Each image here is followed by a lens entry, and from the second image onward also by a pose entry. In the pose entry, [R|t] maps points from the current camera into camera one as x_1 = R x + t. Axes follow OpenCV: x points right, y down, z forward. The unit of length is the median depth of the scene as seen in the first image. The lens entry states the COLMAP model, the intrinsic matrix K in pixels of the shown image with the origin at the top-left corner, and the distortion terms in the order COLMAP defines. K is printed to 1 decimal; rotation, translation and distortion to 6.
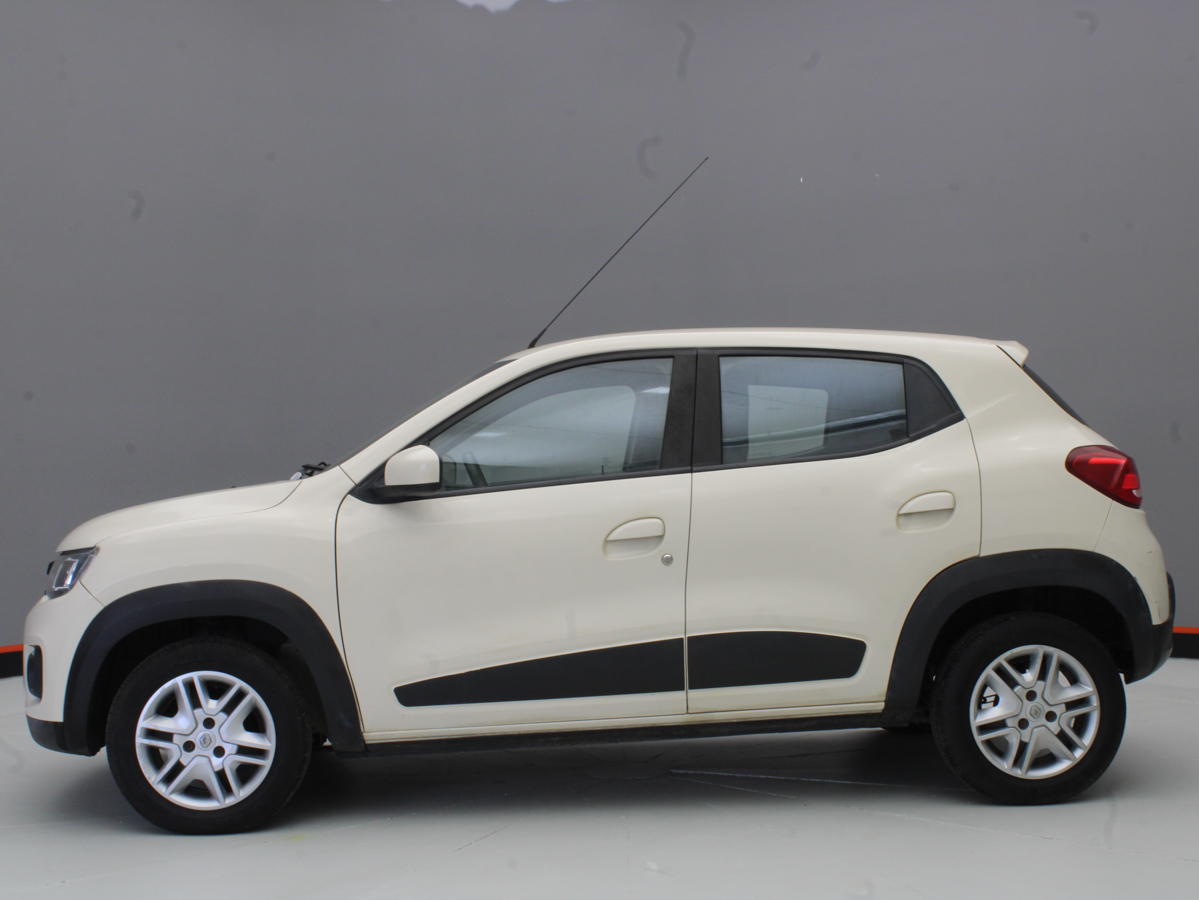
lens RADIAL K [[1644.3, 0, 599.5], [0, 1644.3, 450.0], [0, 0, 1]] dist [-0.066599, -0.000257]
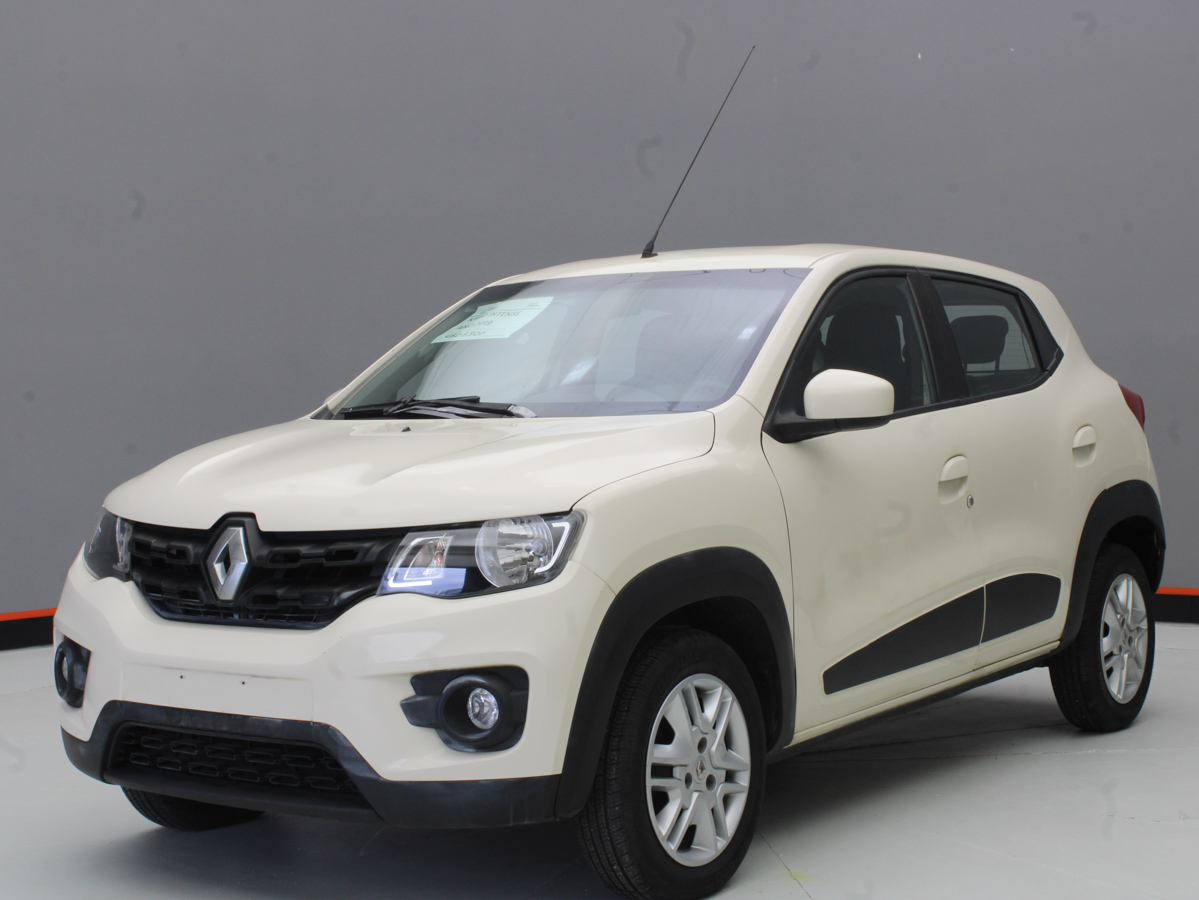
lens RADIAL K [[1988.5, 0, 599.5], [0, 1988.5, 450.0], [0, 0, 1]] dist [-0.021815, 0.052198]
pose [[0.635625, -0.012453, 0.771898, -0.923992], [0.001562, 0.999889, 0.014845, 0.021783], [-0.771997, -0.008230, 0.635573, 0.460556]]
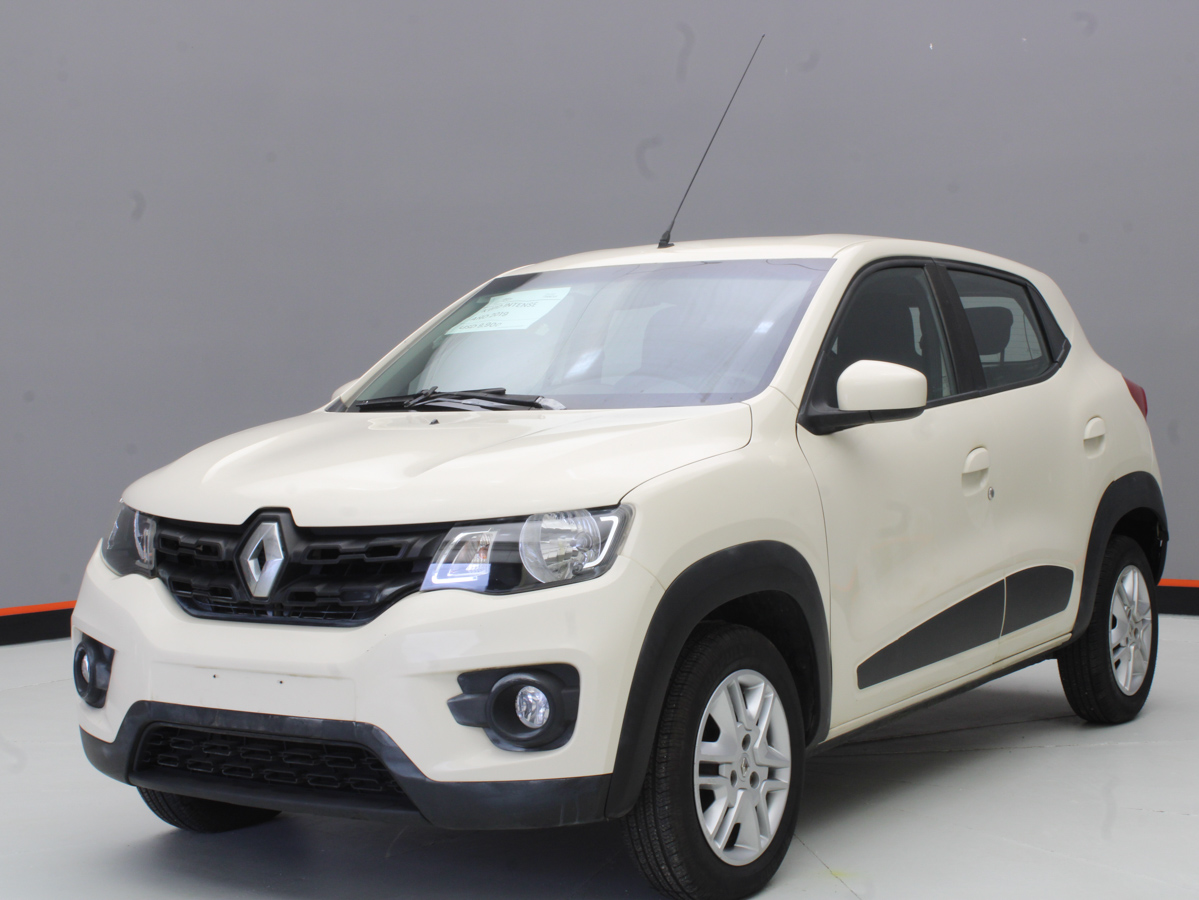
lens RADIAL K [[1977.1, 0, 599.5], [0, 1977.1, 450.0], [0, 0, 1]] dist [-0.017188, -0.028481]
pose [[0.608388, -0.016603, 0.793466, -0.937278], [0.003390, 0.999826, 0.018322, 0.022297], [-0.793633, -0.008457, 0.608338, 0.510502]]
